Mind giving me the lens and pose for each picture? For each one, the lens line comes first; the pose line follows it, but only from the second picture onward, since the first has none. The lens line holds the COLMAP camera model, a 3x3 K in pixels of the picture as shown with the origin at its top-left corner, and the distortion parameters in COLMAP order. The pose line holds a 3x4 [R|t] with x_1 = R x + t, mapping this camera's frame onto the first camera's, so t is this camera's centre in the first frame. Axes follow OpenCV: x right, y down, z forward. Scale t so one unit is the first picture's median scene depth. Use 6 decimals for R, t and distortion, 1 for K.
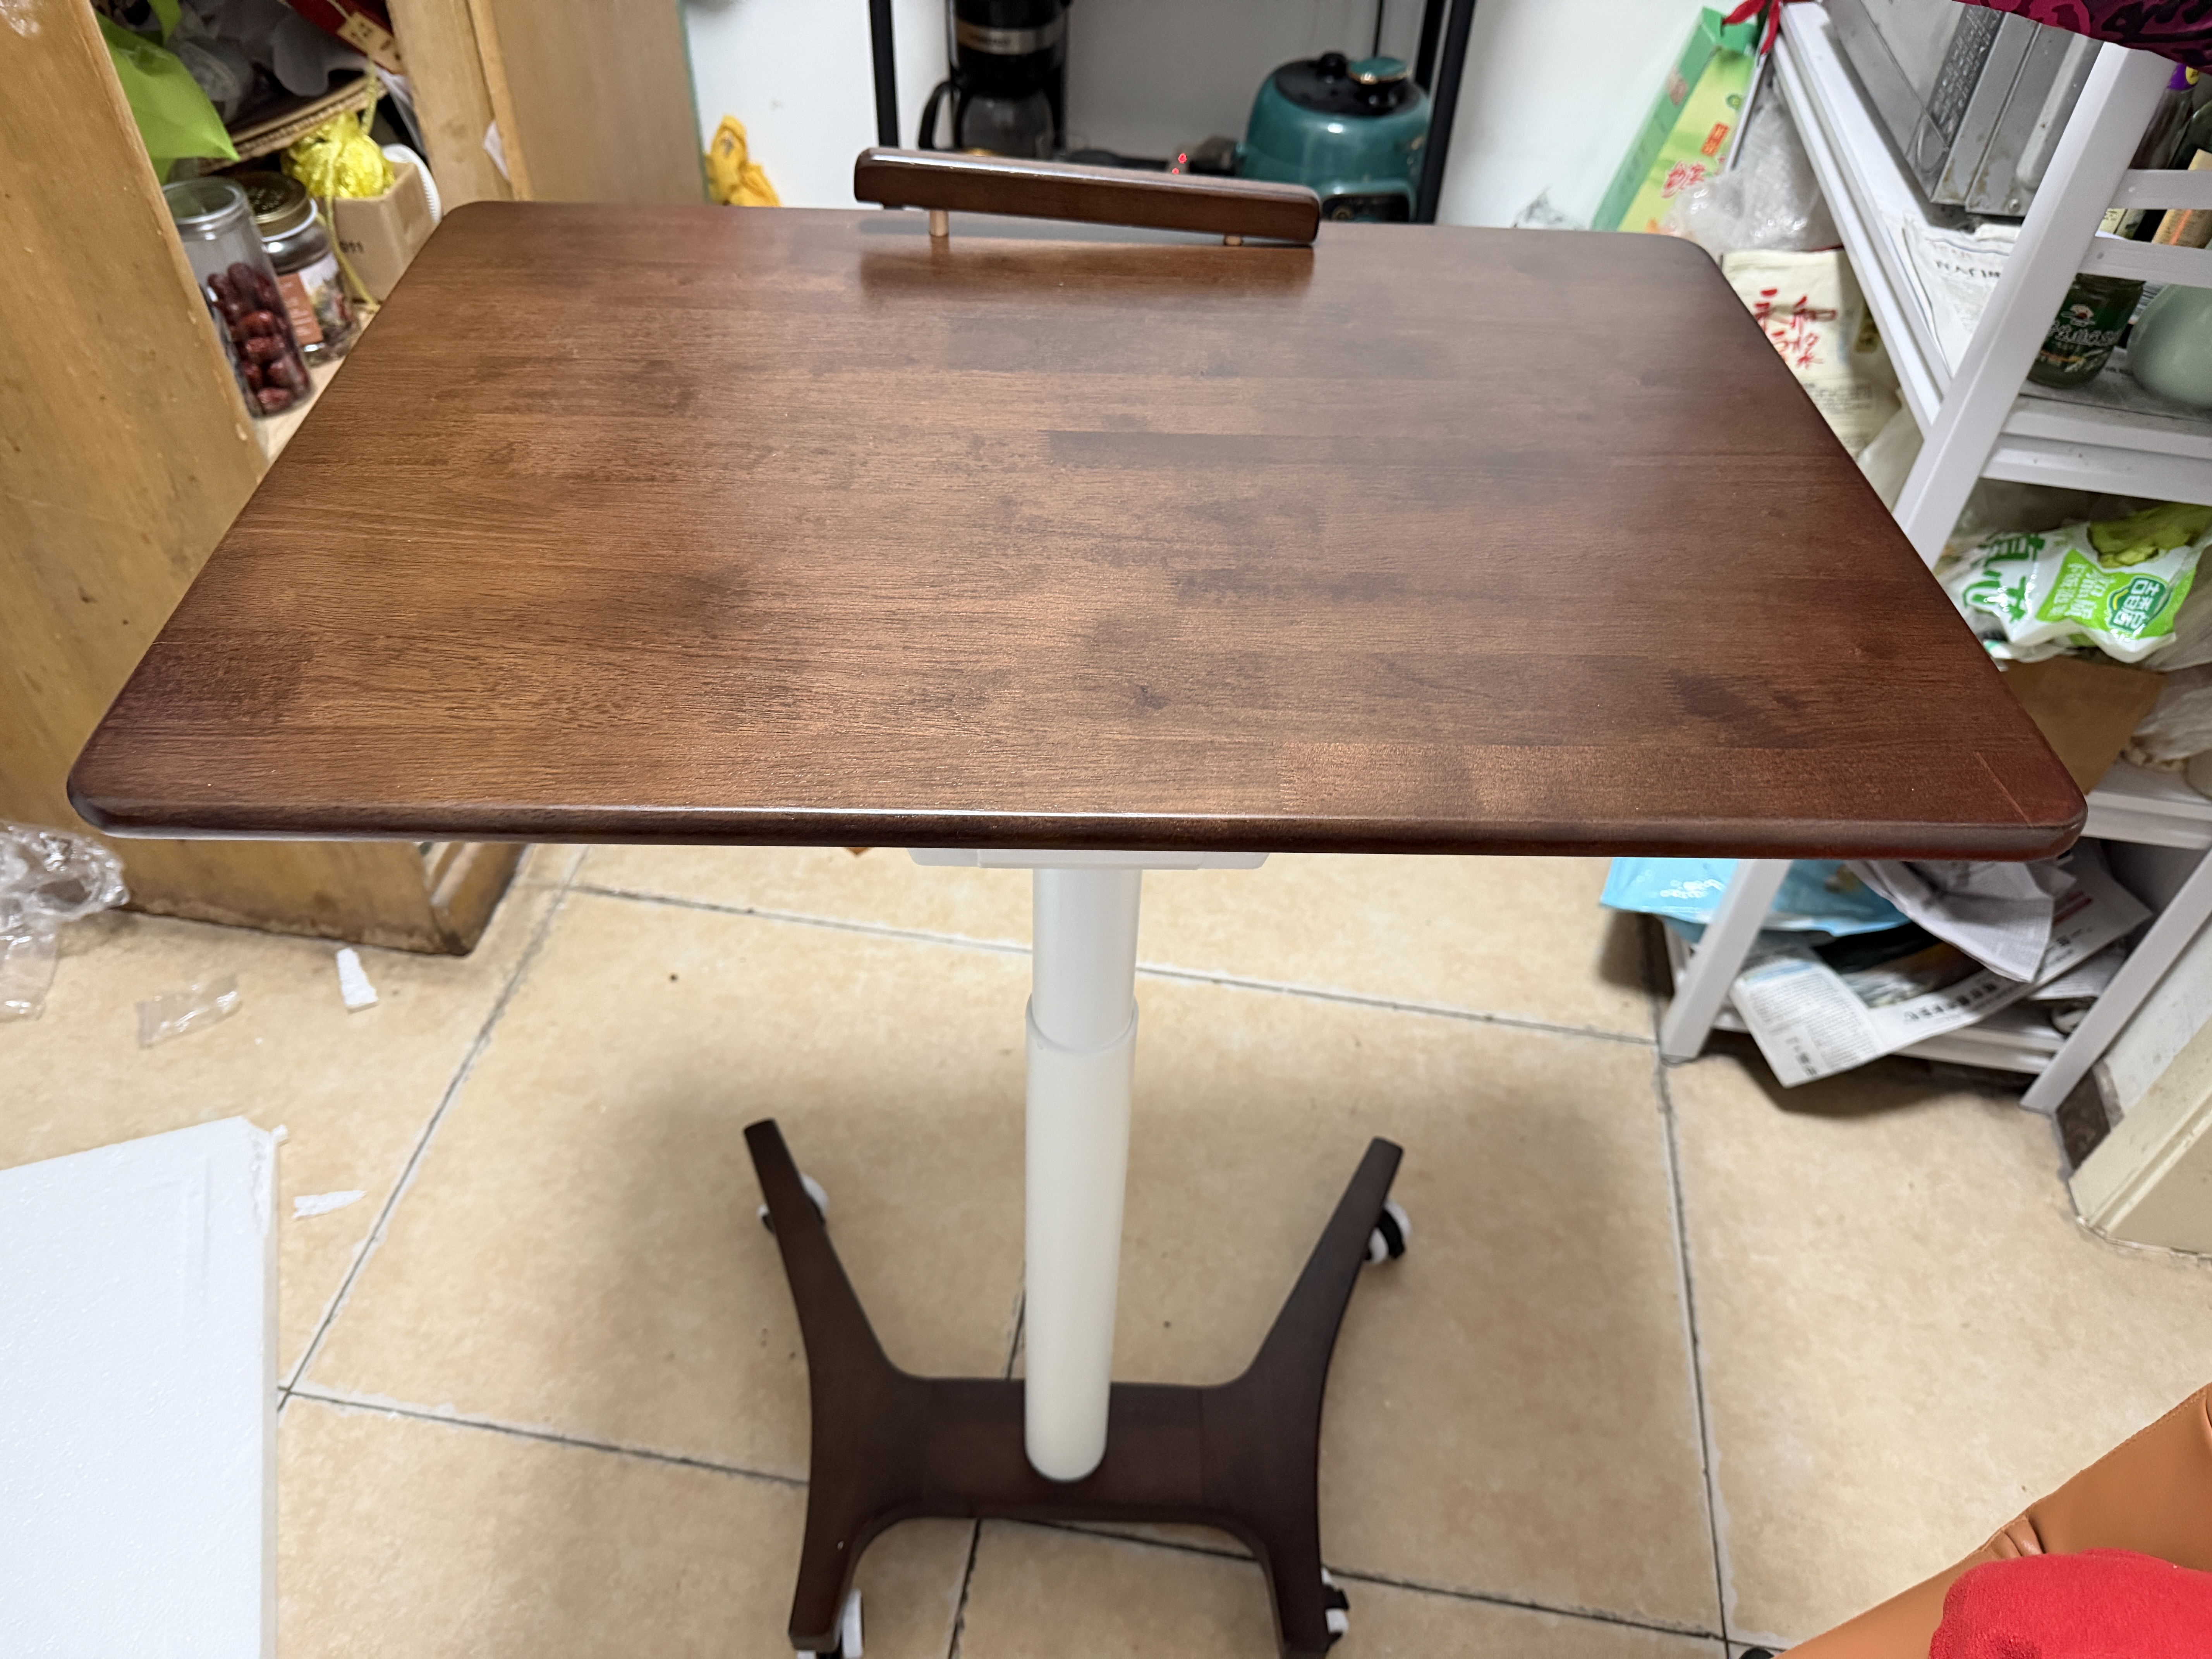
lens RADIAL K [[1543.9, 0, 1106.0], [0, 1543.9, 829.5], [0, 0, 1]] dist [-0.002688, -0.005202]
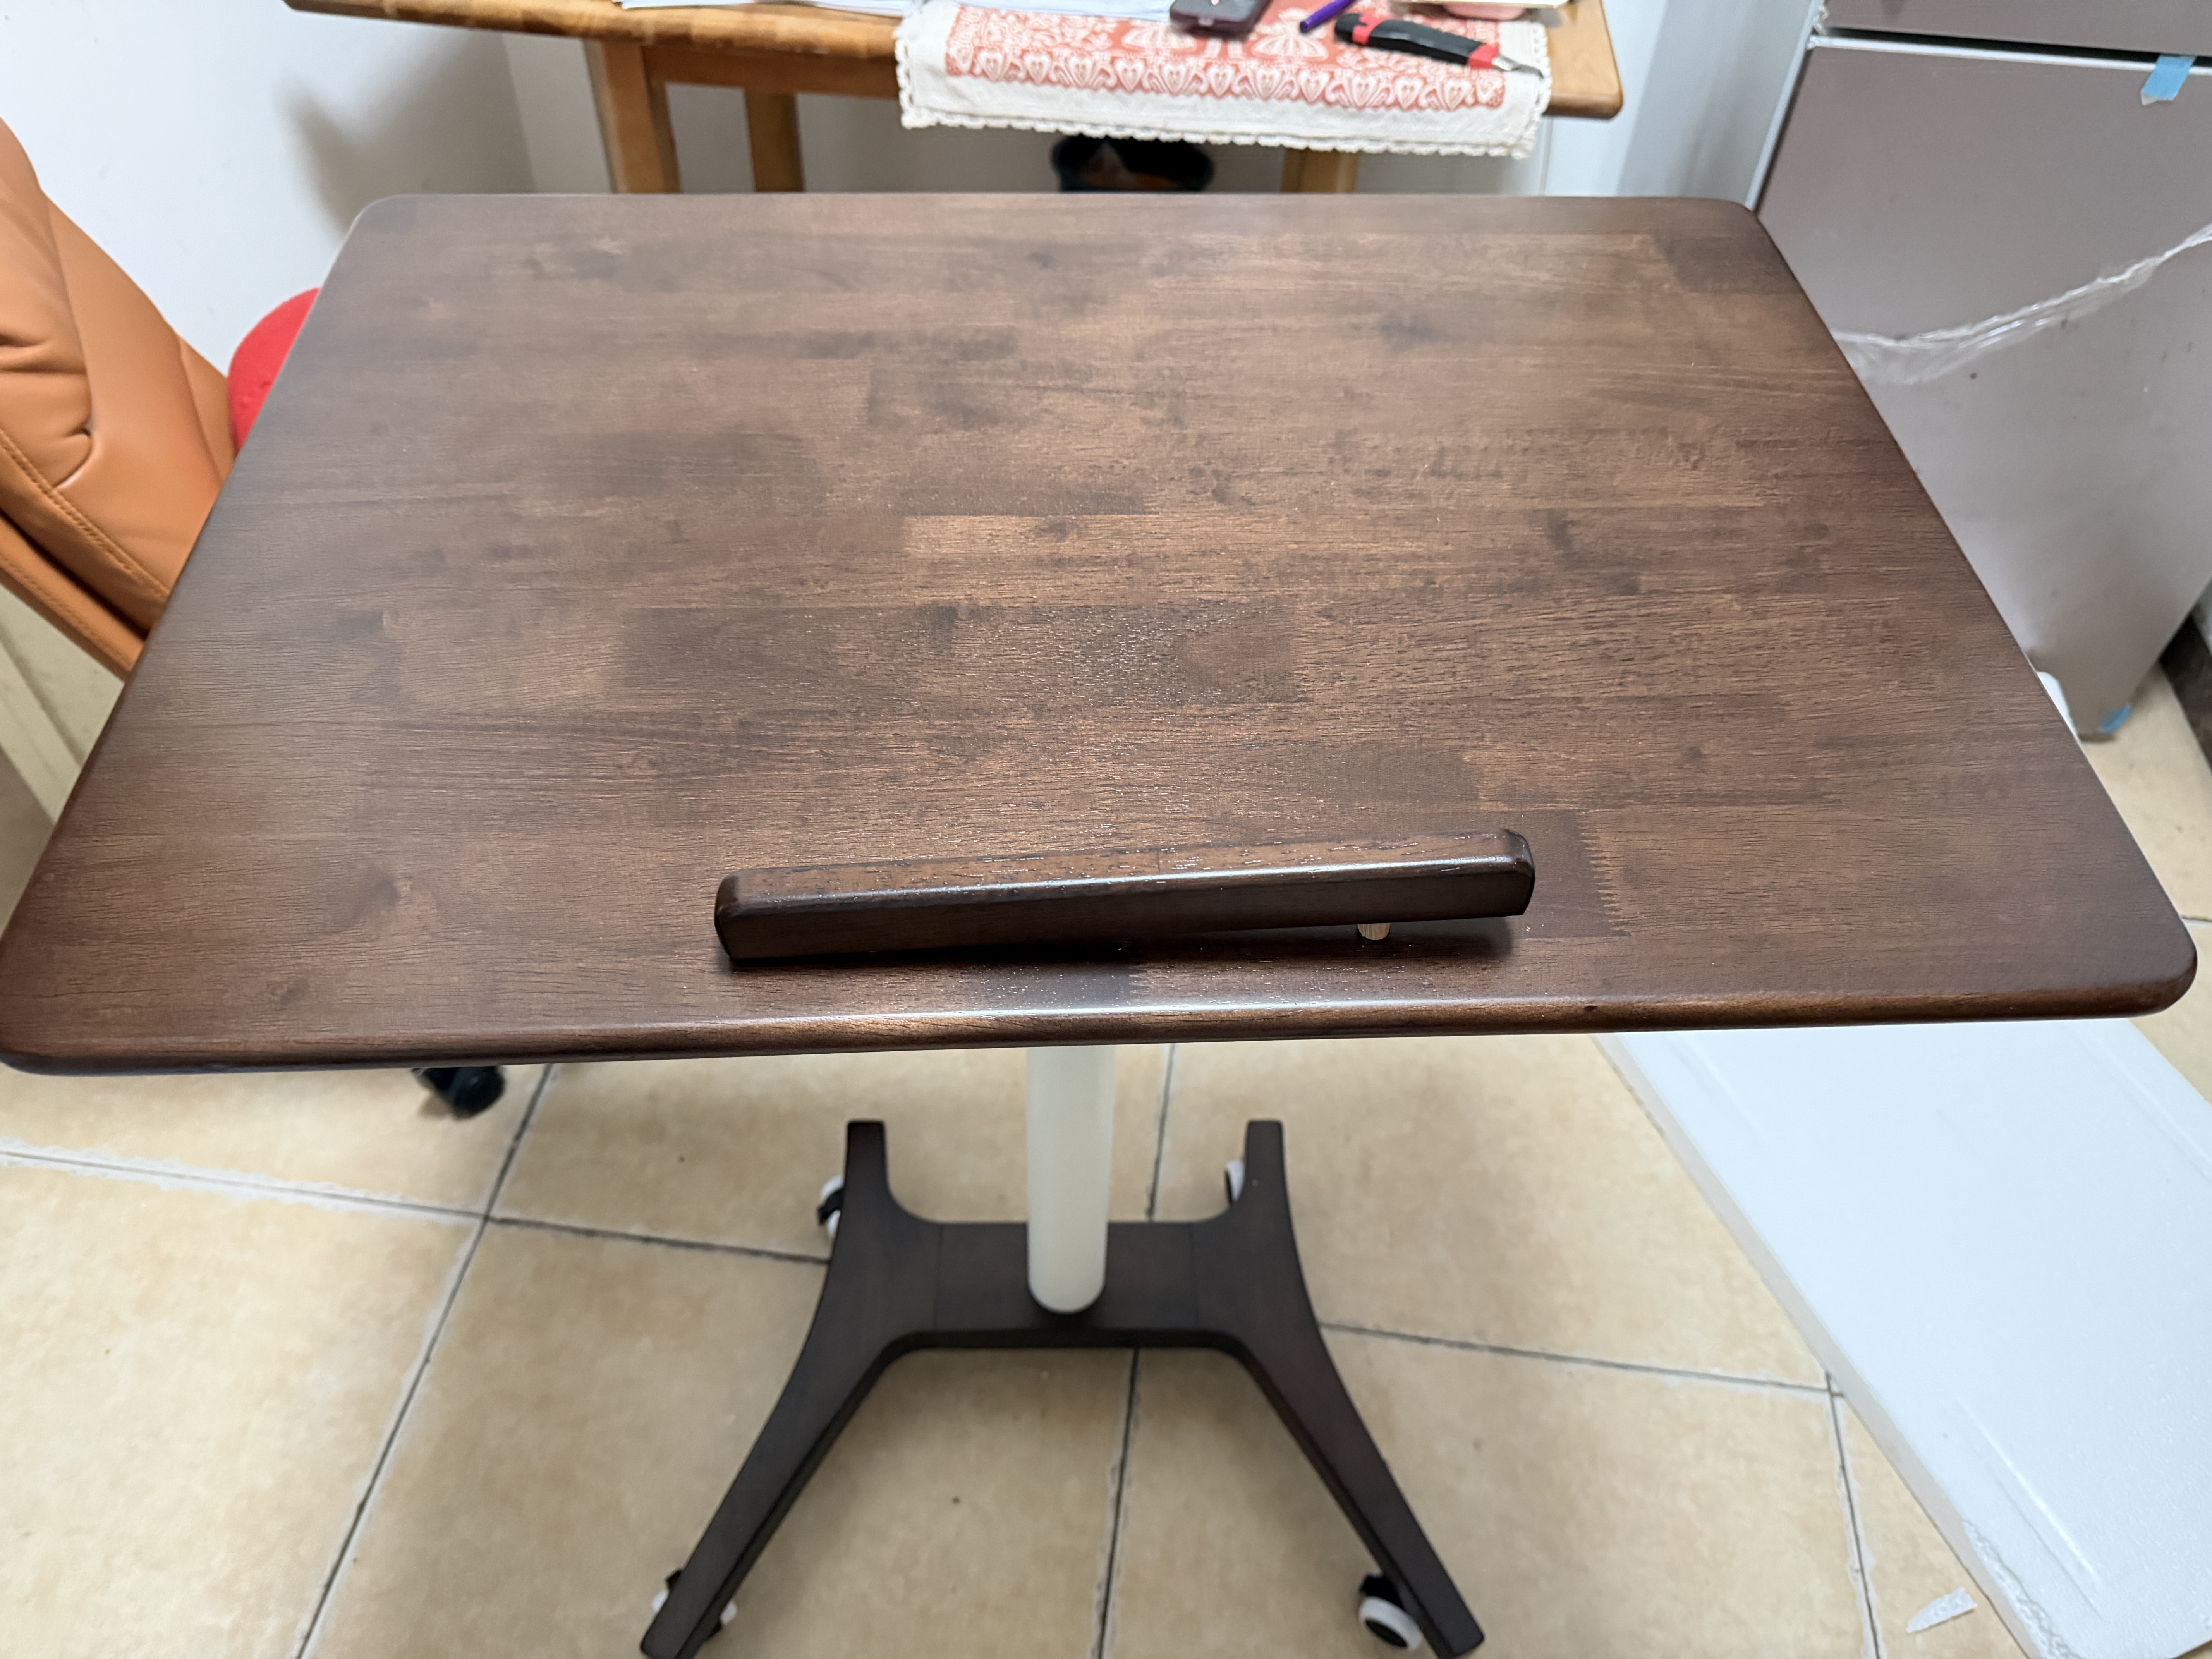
lens RADIAL K [[1543.9, 0, 1106.0], [0, 1543.9, 829.5], [0, 0, 1]] dist [-0.002688, -0.005202]
pose [[-0.997727, -0.021809, -0.063760, 0.019525], [-0.061485, -0.092627, 0.993801, -0.593926], [-0.027579, 0.995462, 0.091076, 0.564761]]
